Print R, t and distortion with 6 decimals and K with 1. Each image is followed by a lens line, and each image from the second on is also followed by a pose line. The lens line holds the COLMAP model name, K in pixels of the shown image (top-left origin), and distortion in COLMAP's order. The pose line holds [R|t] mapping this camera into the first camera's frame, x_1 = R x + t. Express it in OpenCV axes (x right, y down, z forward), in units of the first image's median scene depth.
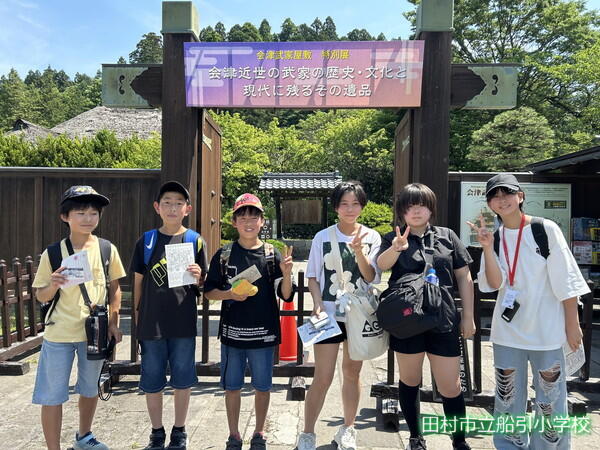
lens RADIAL K [[447.7, 0, 303.3], [0, 447.7, 226.4], [0, 0, 1]] dist [0.030706, 0.000992]
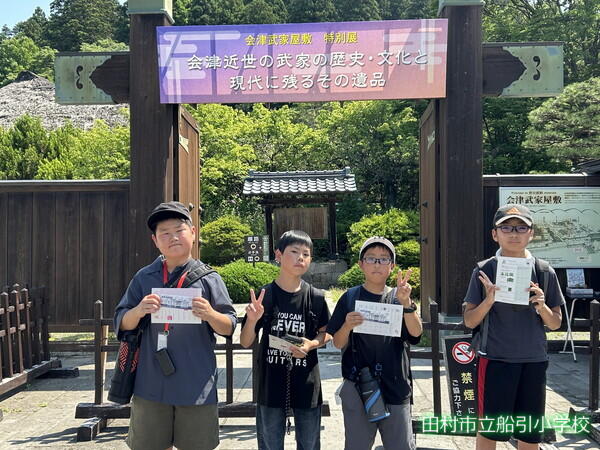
lens RADIAL K [[648.5, 0, 297.9], [0, 648.5, 224.9], [0, 0, 1]] dist [0.043461, 0.000000]
pose [[0.999728, -0.022668, -0.005454, -0.007669], [0.022520, 0.999413, -0.025835, -0.008455], [0.006037, 0.025705, 0.999651, -0.169144]]
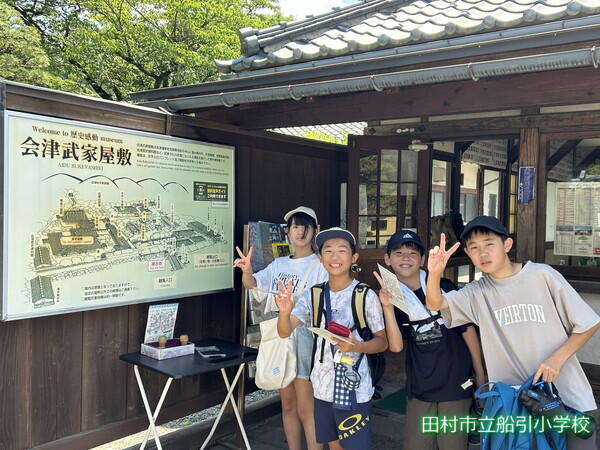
lens RADIAL K [[619.2, 0, 296.2], [0, 619.2, 237.0], [0, 0, 1]] dist [0.083953, 0.000000]
pose [[0.563927, -0.036630, 0.825012, 0.099684], [0.000976, 0.999045, 0.043689, -0.028815], [-0.825824, -0.023832, 0.563424, 0.555049]]
